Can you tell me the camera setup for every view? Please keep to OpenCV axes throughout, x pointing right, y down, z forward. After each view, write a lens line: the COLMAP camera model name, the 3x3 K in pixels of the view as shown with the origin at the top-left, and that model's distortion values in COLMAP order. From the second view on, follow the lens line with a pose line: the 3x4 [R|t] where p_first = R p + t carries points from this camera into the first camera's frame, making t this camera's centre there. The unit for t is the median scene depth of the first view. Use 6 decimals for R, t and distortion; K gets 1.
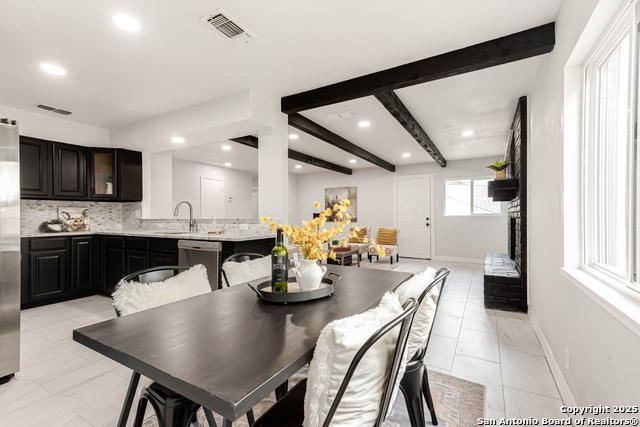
lens RADIAL K [[285.3, 0, 315.7], [0, 285.3, 217.4], [0, 0, 1]] dist [0.020825, 0.000121]
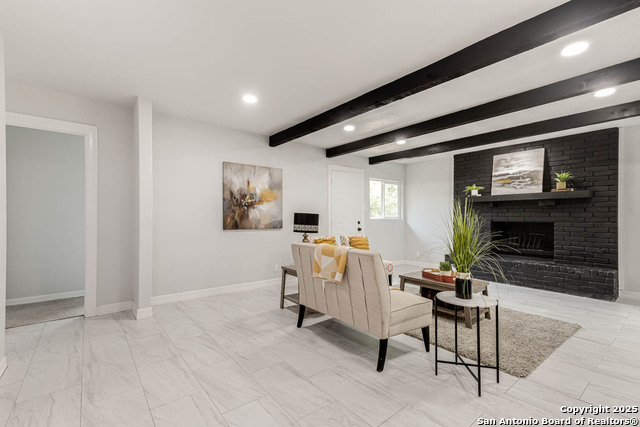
lens RADIAL K [[285.3, 0, 317.0], [0, 285.3, 214.3], [0, 0, 1]] dist [0.020825, 0.000121]
pose [[0.362579, 0.014571, 0.931839, -0.674100], [-0.001915, 0.999887, -0.014890, -0.008519], [-0.931951, 0.003614, 0.362566, 1.247576]]
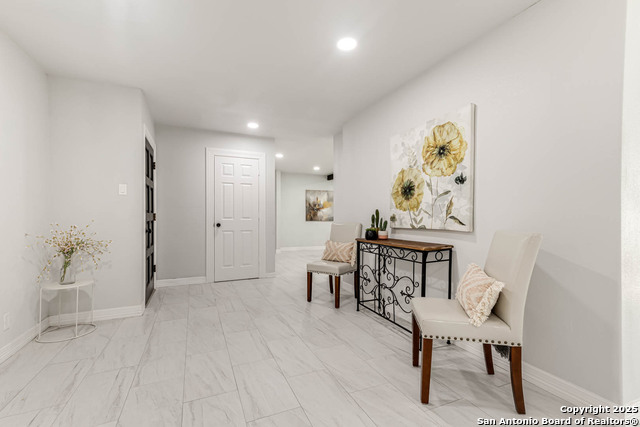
lens RADIAL K [[285.3, 0, 316.1], [0, 285.3, 216.7], [0, 0, 1]] dist [0.020825, 0.000121]
pose [[0.599051, 0.008421, 0.800667, -1.489206], [-0.003745, 0.999963, -0.007715, 0.014009], [-0.800702, 0.001623, 0.599060, 0.604014]]
